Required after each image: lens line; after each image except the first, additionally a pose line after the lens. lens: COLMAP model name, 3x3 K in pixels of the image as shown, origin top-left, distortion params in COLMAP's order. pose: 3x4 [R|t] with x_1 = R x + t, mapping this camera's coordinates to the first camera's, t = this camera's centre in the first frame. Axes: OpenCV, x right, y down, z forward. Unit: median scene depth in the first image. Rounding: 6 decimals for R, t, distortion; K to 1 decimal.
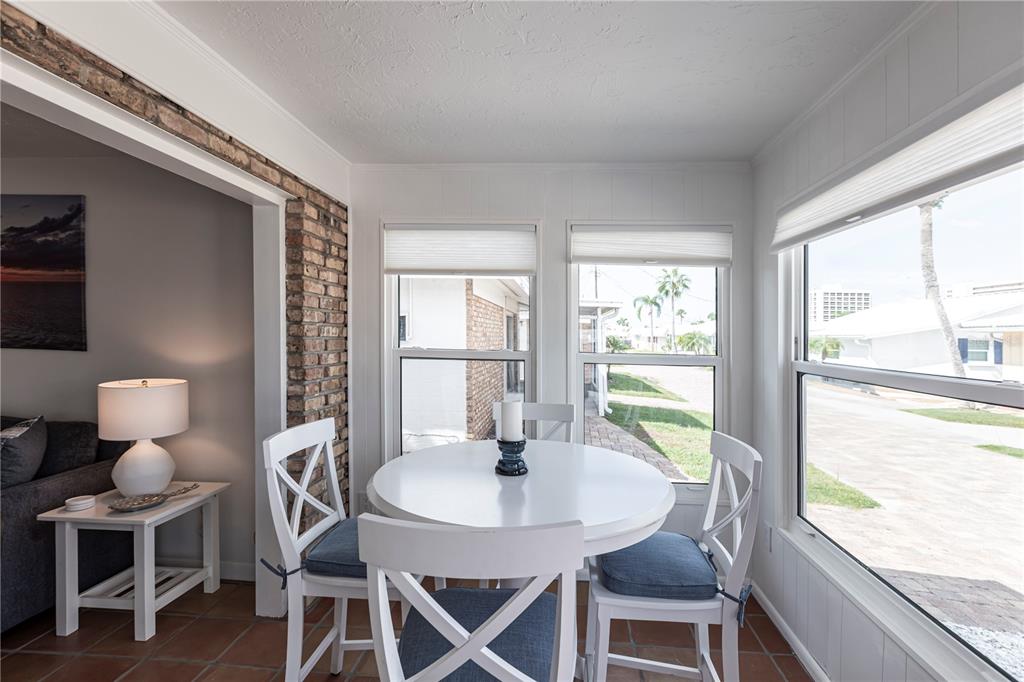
lens RADIAL K [[461.5, 0, 529.5], [0, 461.5, 336.8], [0, 0, 1]] dist [-0.001693, 0.001609]
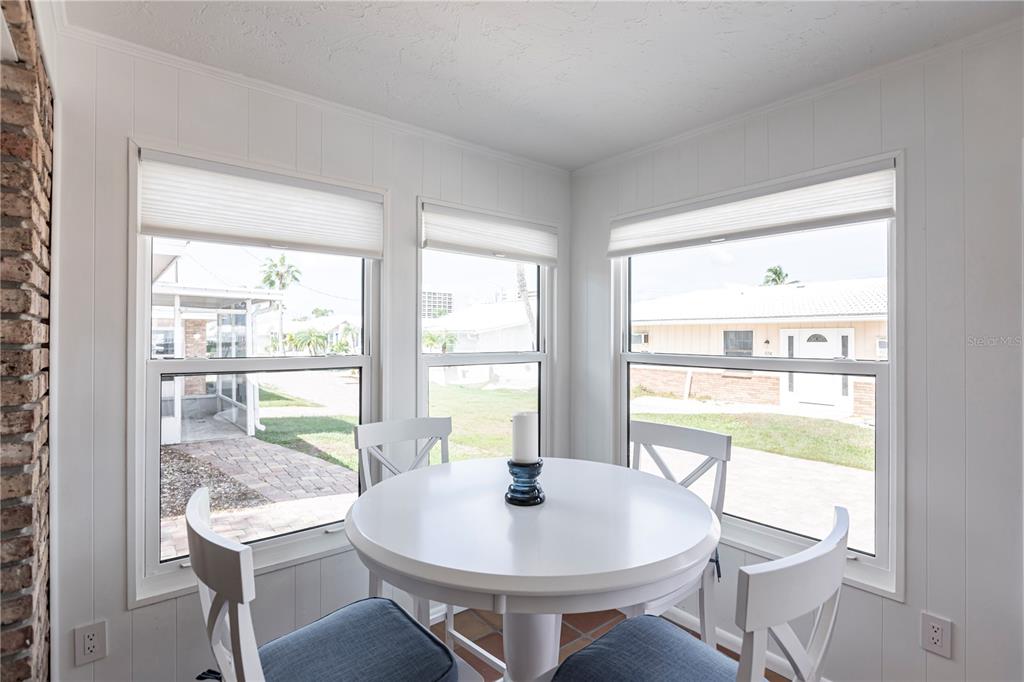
lens RADIAL K [[503.6, 0, 513.2], [0, 503.6, 332.5], [0, 0, 1]] dist [-0.010967, 0.000562]
pose [[0.724077, -0.013687, 0.689584, -0.411402], [0.016469, 0.999861, 0.002552, -0.004854], [-0.689523, 0.009508, 0.724202, 0.217766]]
